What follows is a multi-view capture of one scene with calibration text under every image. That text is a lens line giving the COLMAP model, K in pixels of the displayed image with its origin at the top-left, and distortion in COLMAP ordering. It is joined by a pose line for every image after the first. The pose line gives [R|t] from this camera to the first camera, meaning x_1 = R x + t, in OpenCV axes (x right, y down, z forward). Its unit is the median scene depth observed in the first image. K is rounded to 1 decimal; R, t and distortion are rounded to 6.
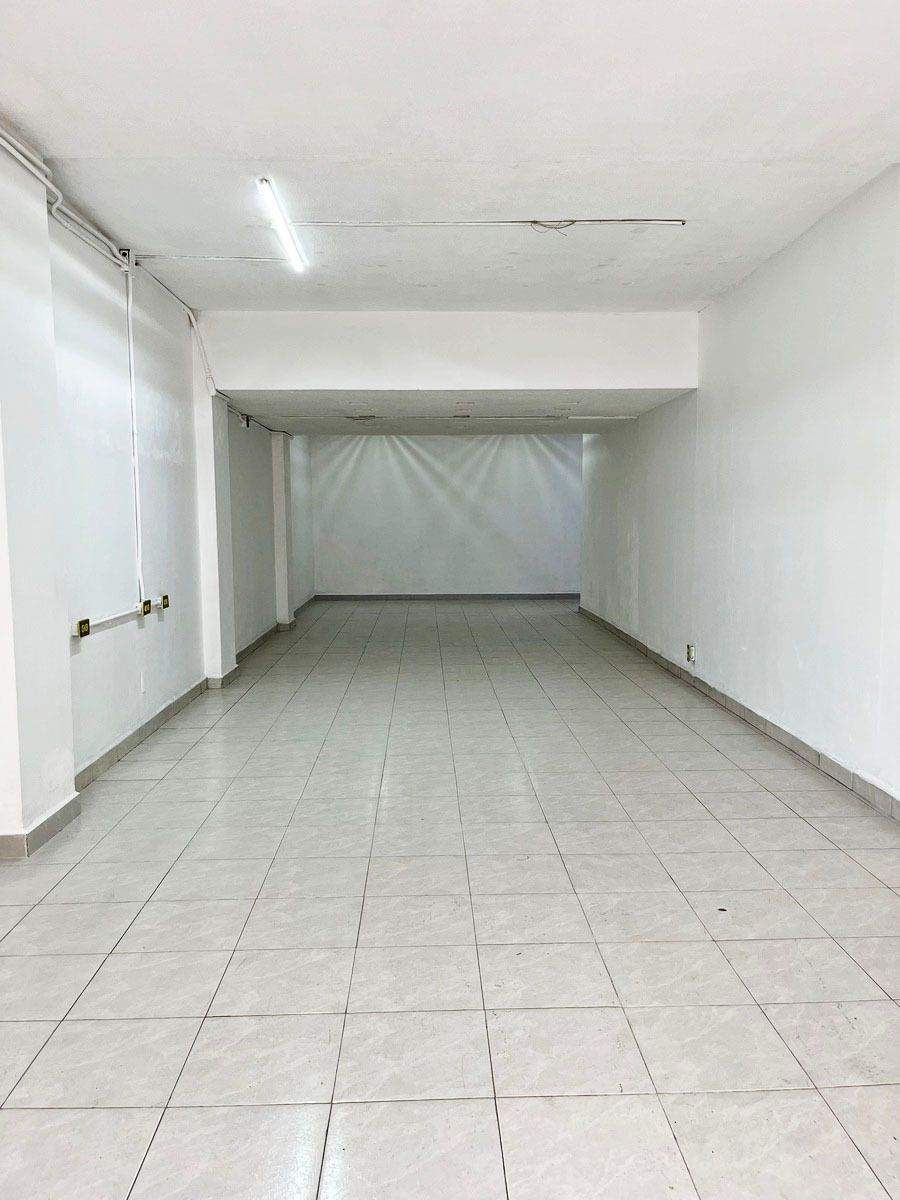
lens RADIAL K [[905.0, 0, 462.9], [0, 905.0, 599.5], [0, 0, 1]] dist [0.044297, -0.061203]
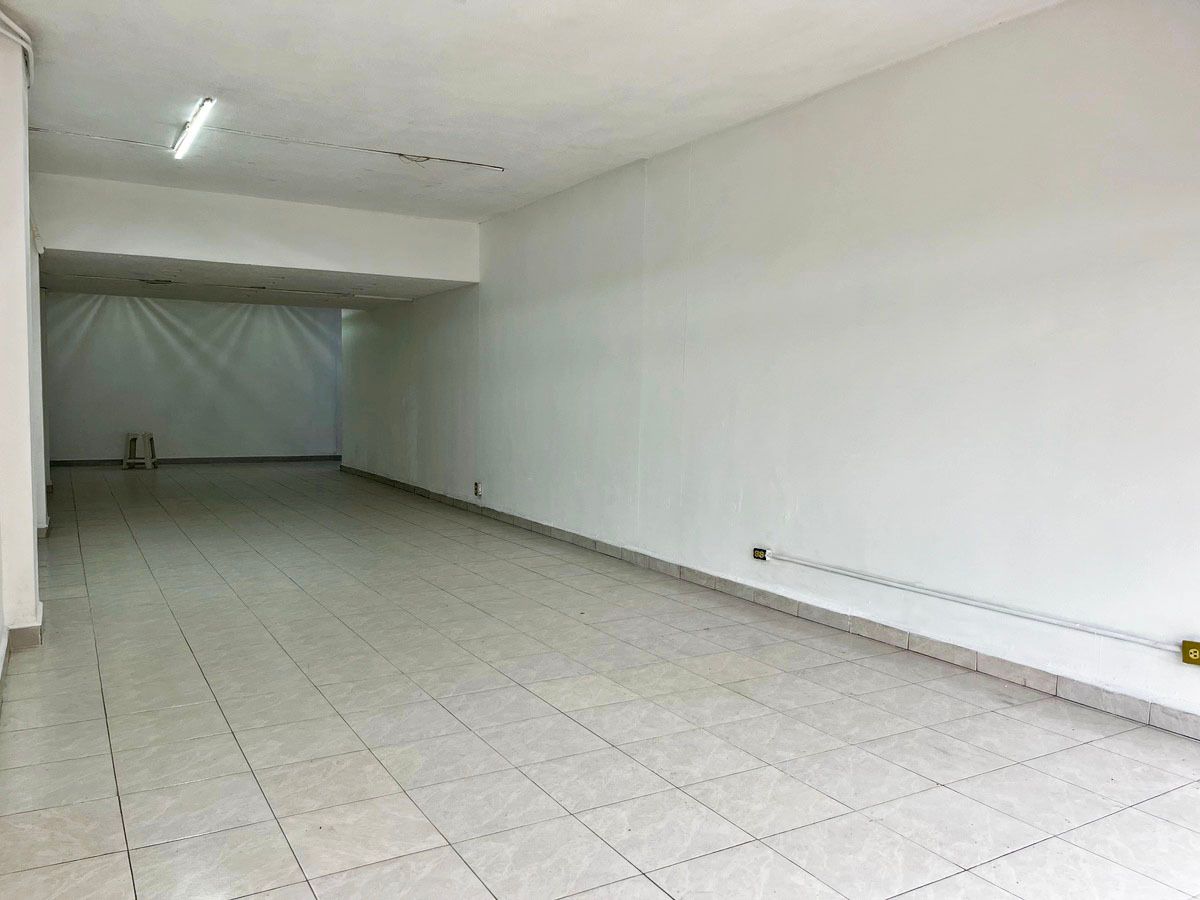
lens RADIAL K [[905.0, 0, 586.2], [0, 905.0, 461.2], [0, 0, 1]] dist [0.044297, -0.061203]
pose [[0.887017, -0.017314, 0.461413, -0.215897], [0.024274, 0.999663, -0.009153, 0.038672], [-0.461099, 0.019319, 0.887138, -0.215709]]
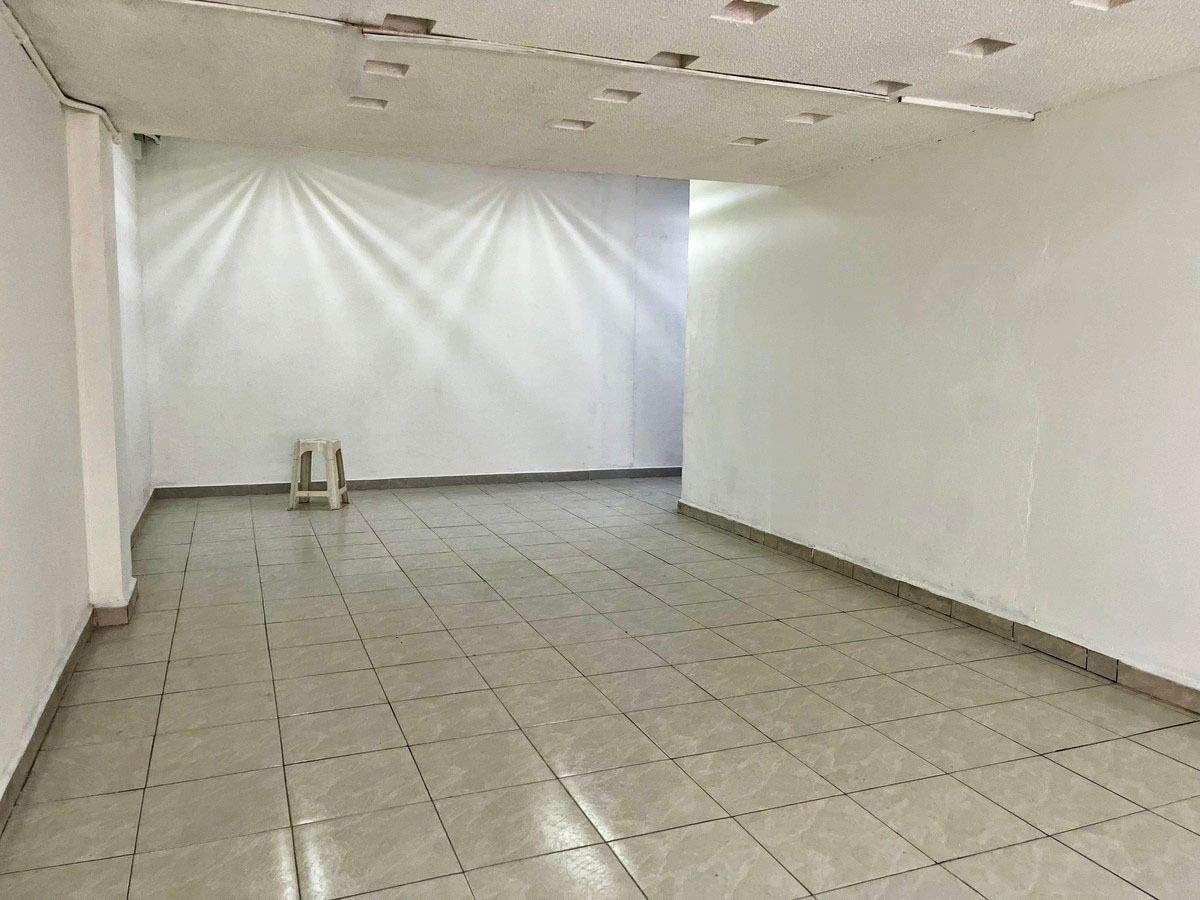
lens RADIAL K [[905.0, 0, 604.6], [0, 905.0, 456.4], [0, 0, 1]] dist [0.044297, -0.061203]
pose [[0.941255, -0.027820, 0.336549, -0.204048], [0.015265, 0.999087, 0.039893, -0.084924], [-0.337352, -0.032412, 0.940820, 0.885161]]
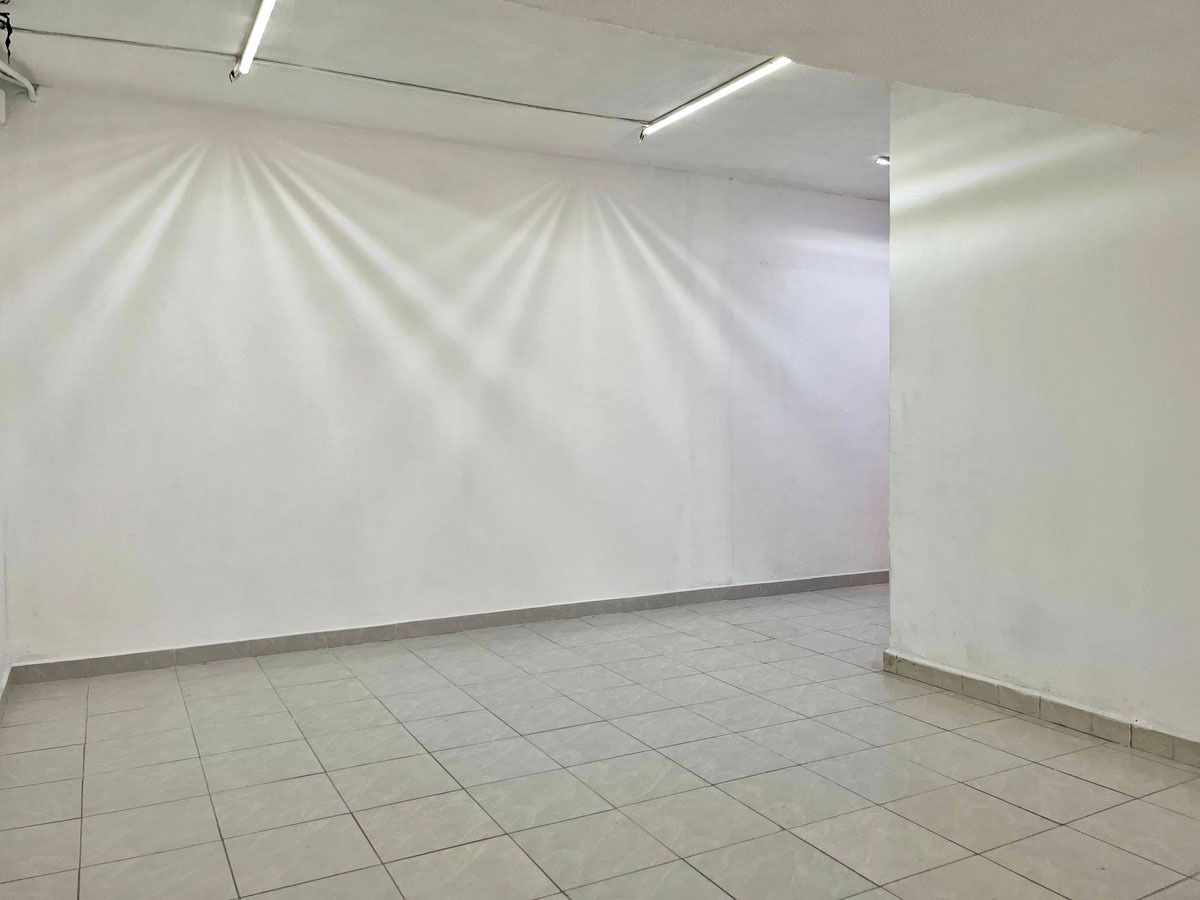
lens RADIAL K [[905.0, 0, 596.7], [0, 905.0, 449.1], [0, 0, 1]] dist [0.044297, -0.061203]
pose [[0.900697, -0.022397, 0.433869, -0.249547], [0.046523, 0.997900, -0.045066, -0.119103], [-0.431949, 0.060776, 0.899848, 1.334393]]
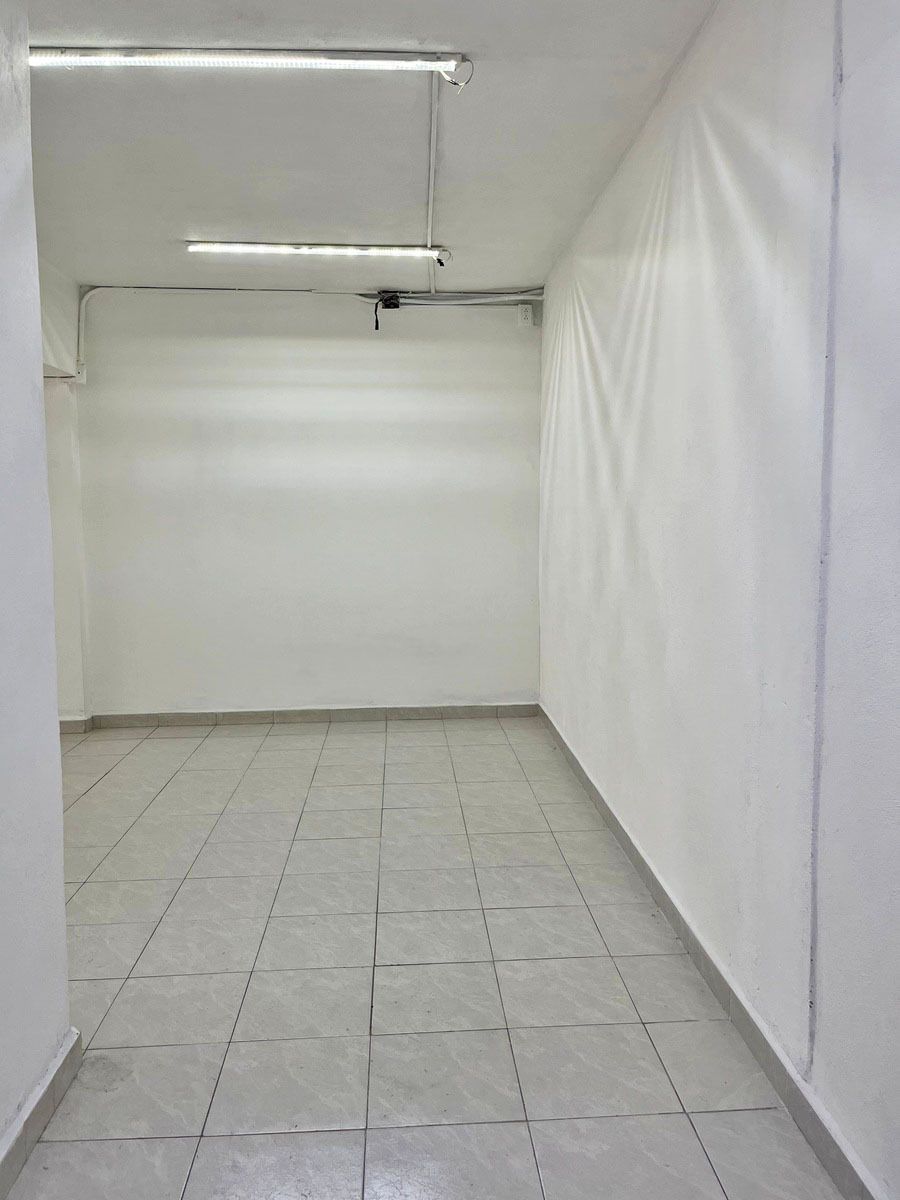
lens RADIAL K [[905.0, 0, 453.6], [0, 905.0, 599.8], [0, 0, 1]] dist [0.044297, -0.061203]
pose [[0.023708, 0.098323, -0.994872, 0.583396], [-0.079614, 0.992177, 0.096160, -0.202886], [0.996544, 0.076926, 0.031351, 1.989390]]
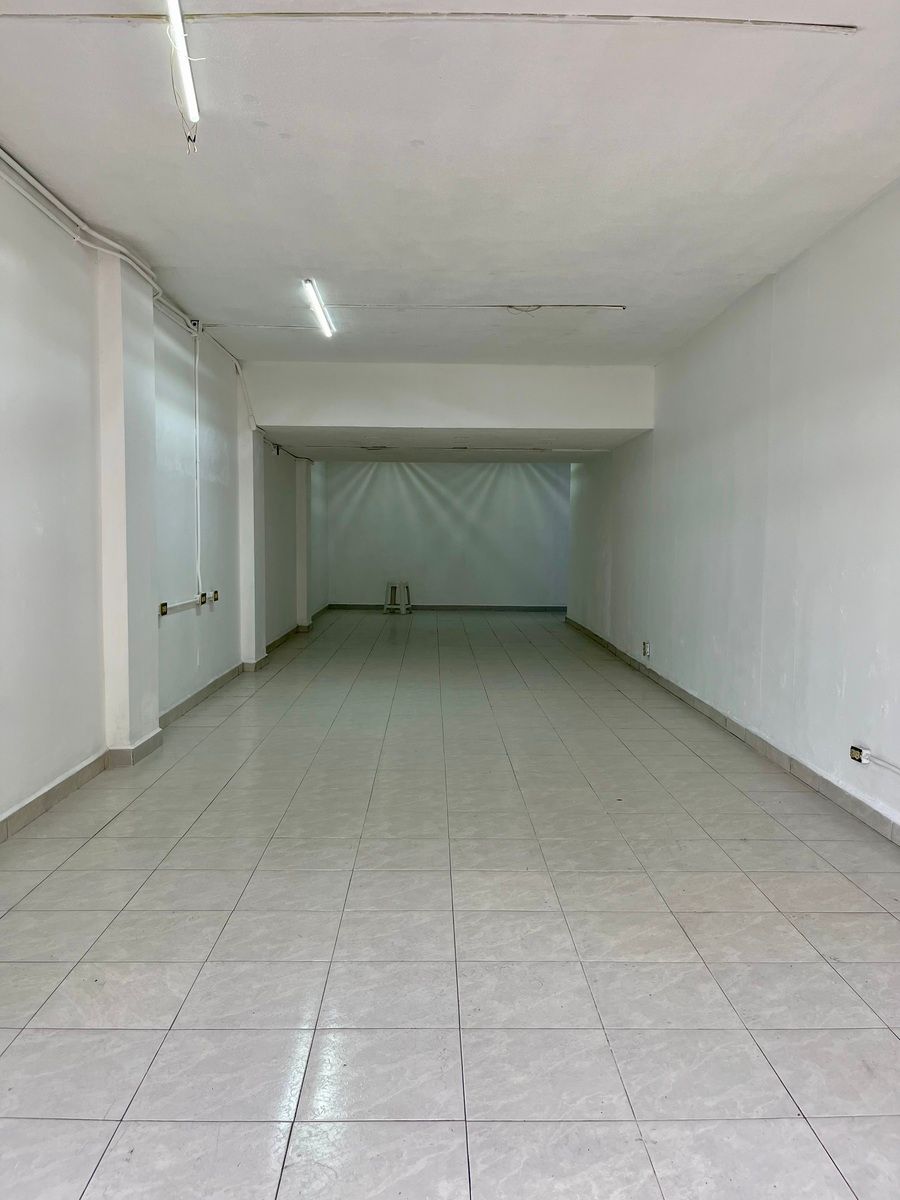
lens RADIAL K [[905.0, 0, 453.0], [0, 905.0, 597.3], [0, 0, 1]] dist [0.044297, -0.061203]
pose [[0.999685, 0.015597, -0.019646, 0.020666], [-0.016121, 0.999512, -0.026775, 0.029396], [0.019219, 0.027083, 0.999448, -0.215734]]
